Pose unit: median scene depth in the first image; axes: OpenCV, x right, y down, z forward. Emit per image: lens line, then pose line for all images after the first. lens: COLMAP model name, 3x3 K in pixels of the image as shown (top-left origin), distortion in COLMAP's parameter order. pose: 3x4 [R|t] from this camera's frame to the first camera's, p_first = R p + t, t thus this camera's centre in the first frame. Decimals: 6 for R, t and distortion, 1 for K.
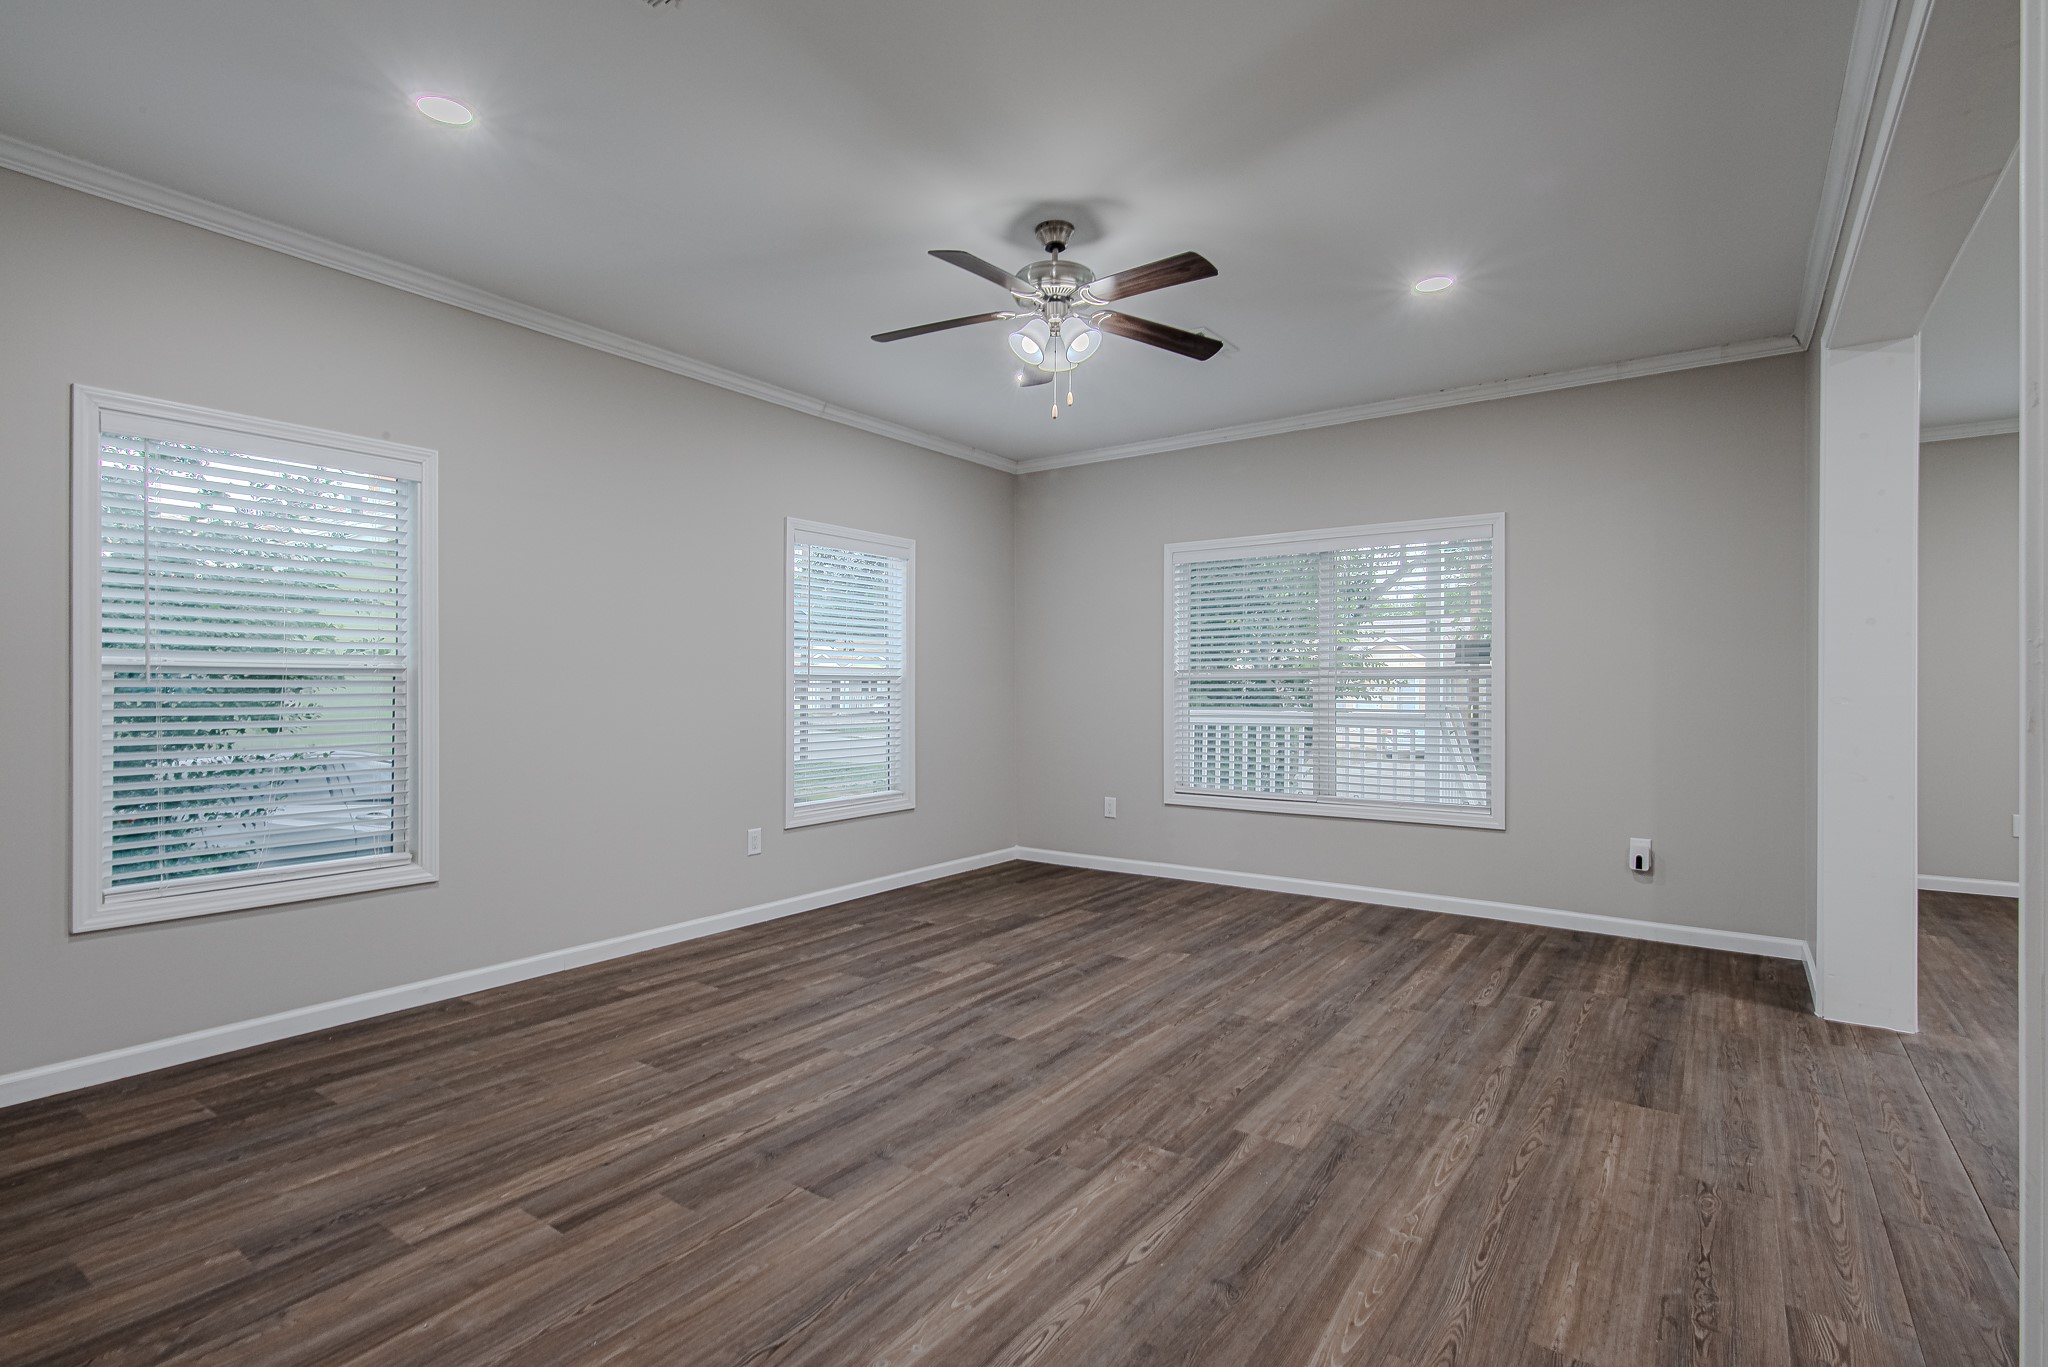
lens RADIAL K [[993.4, 0, 1019.2], [0, 993.4, 690.1], [0, 0, 1]] dist [0.012534, -0.000470]
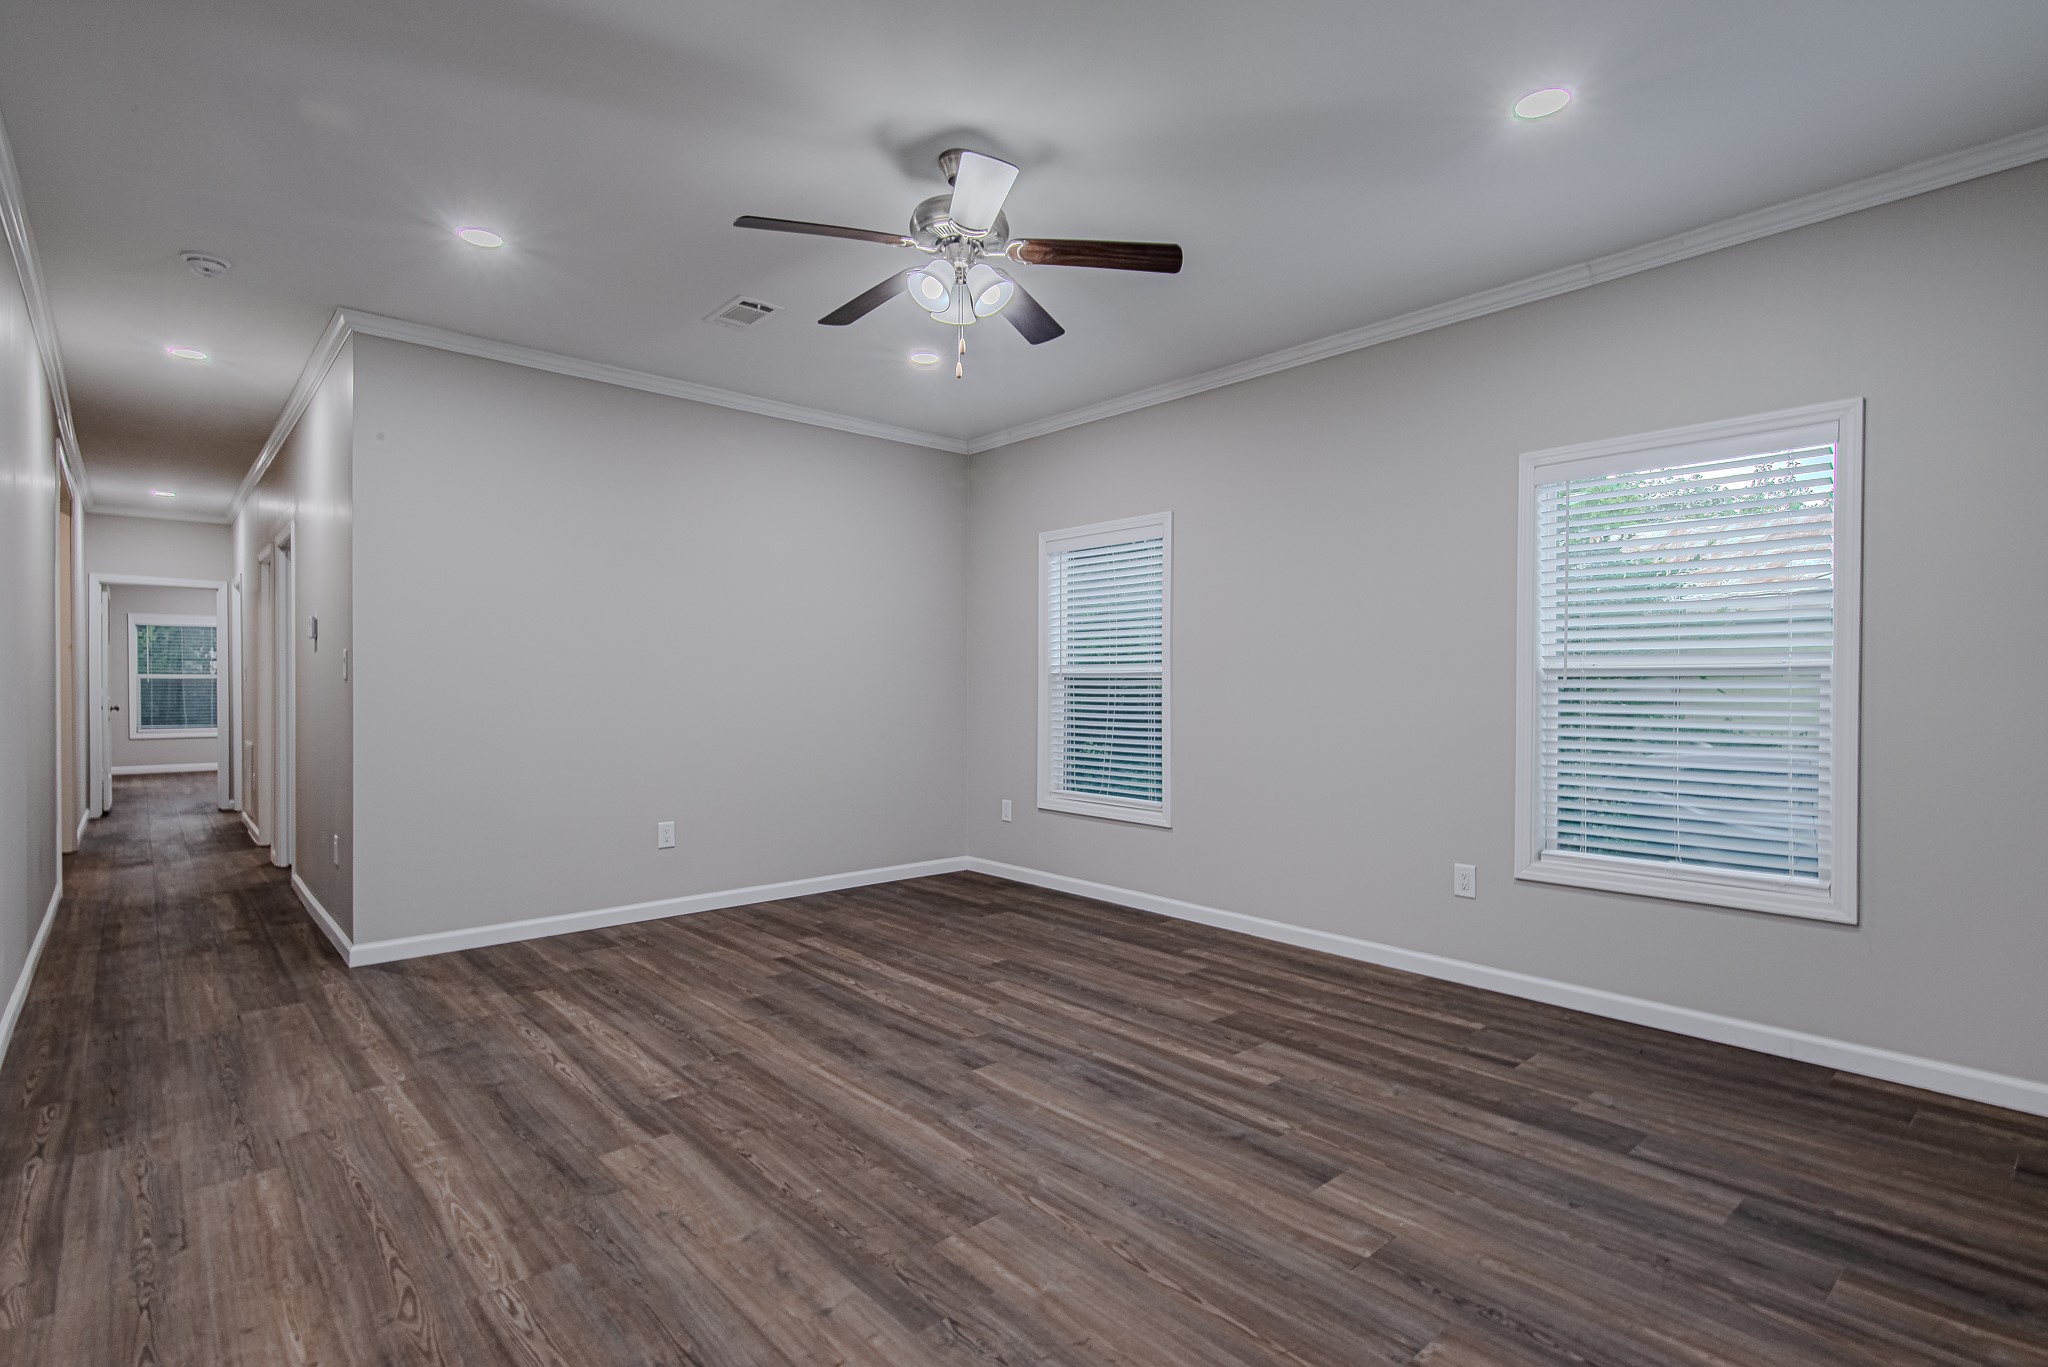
lens RADIAL K [[984.3, 0, 1016.7], [0, 984.3, 687.3], [0, 0, 1]] dist [0.009928, -0.001190]
pose [[-0.225660, 0.002571, -0.974203, 0.877108], [-0.005885, 0.999975, 0.004003, -0.004474], [0.974188, 0.006636, -0.225639, 1.249986]]
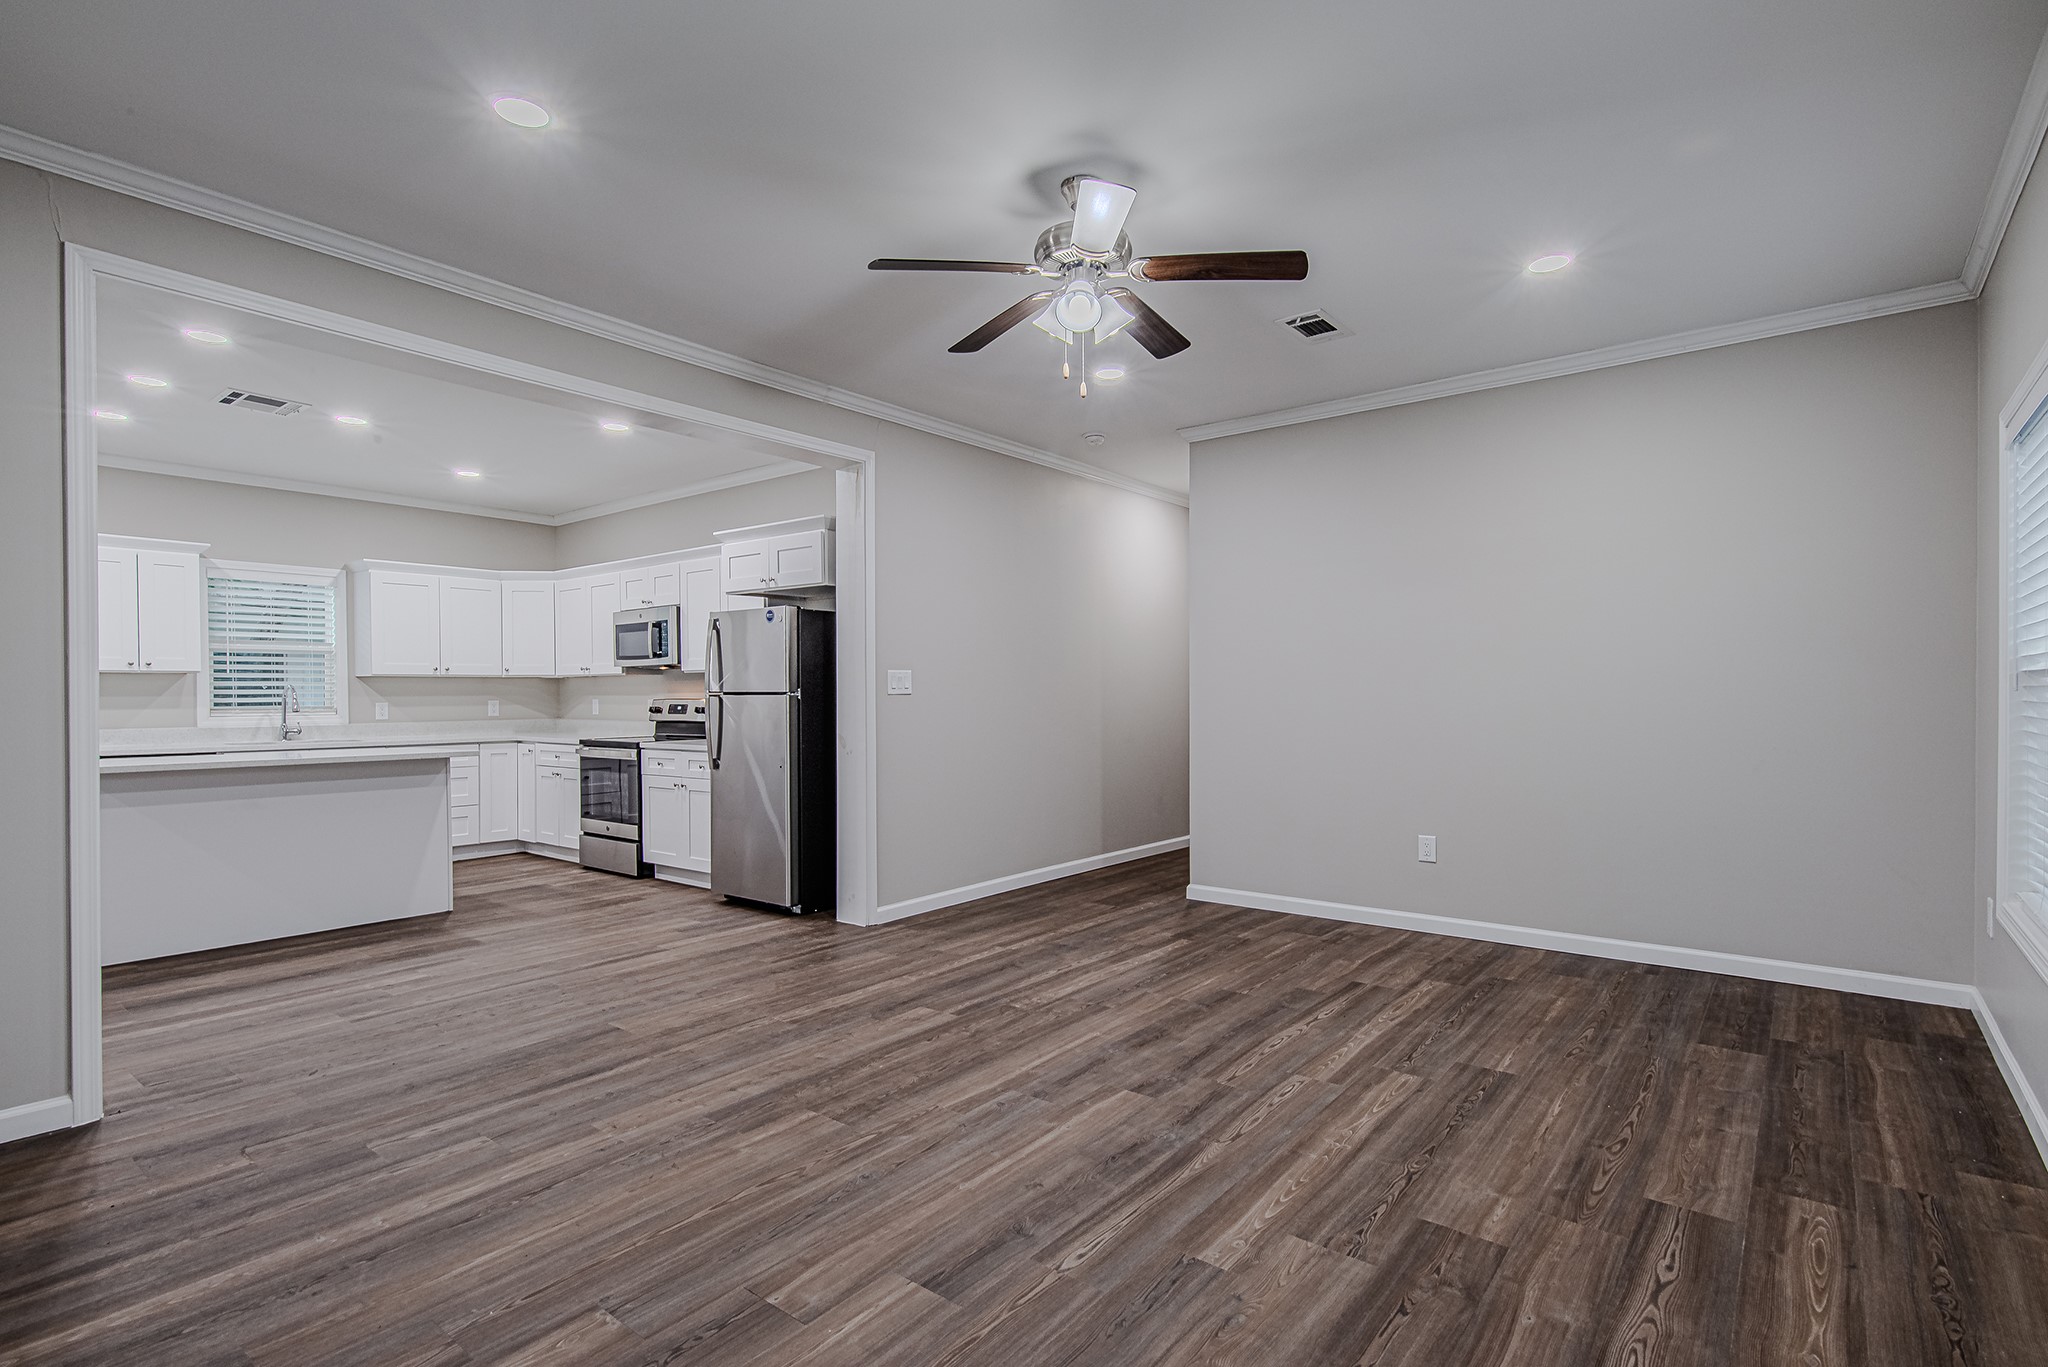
lens RADIAL K [[993.4, 0, 1019.2], [0, 993.4, 690.1], [0, 0, 1]] dist [0.012534, -0.000470]
pose [[-0.998636, 0.003631, 0.052082, 0.047802], [0.003583, 0.999993, -0.001019, -0.004351], [-0.052086, -0.000831, -0.998642, 1.903592]]
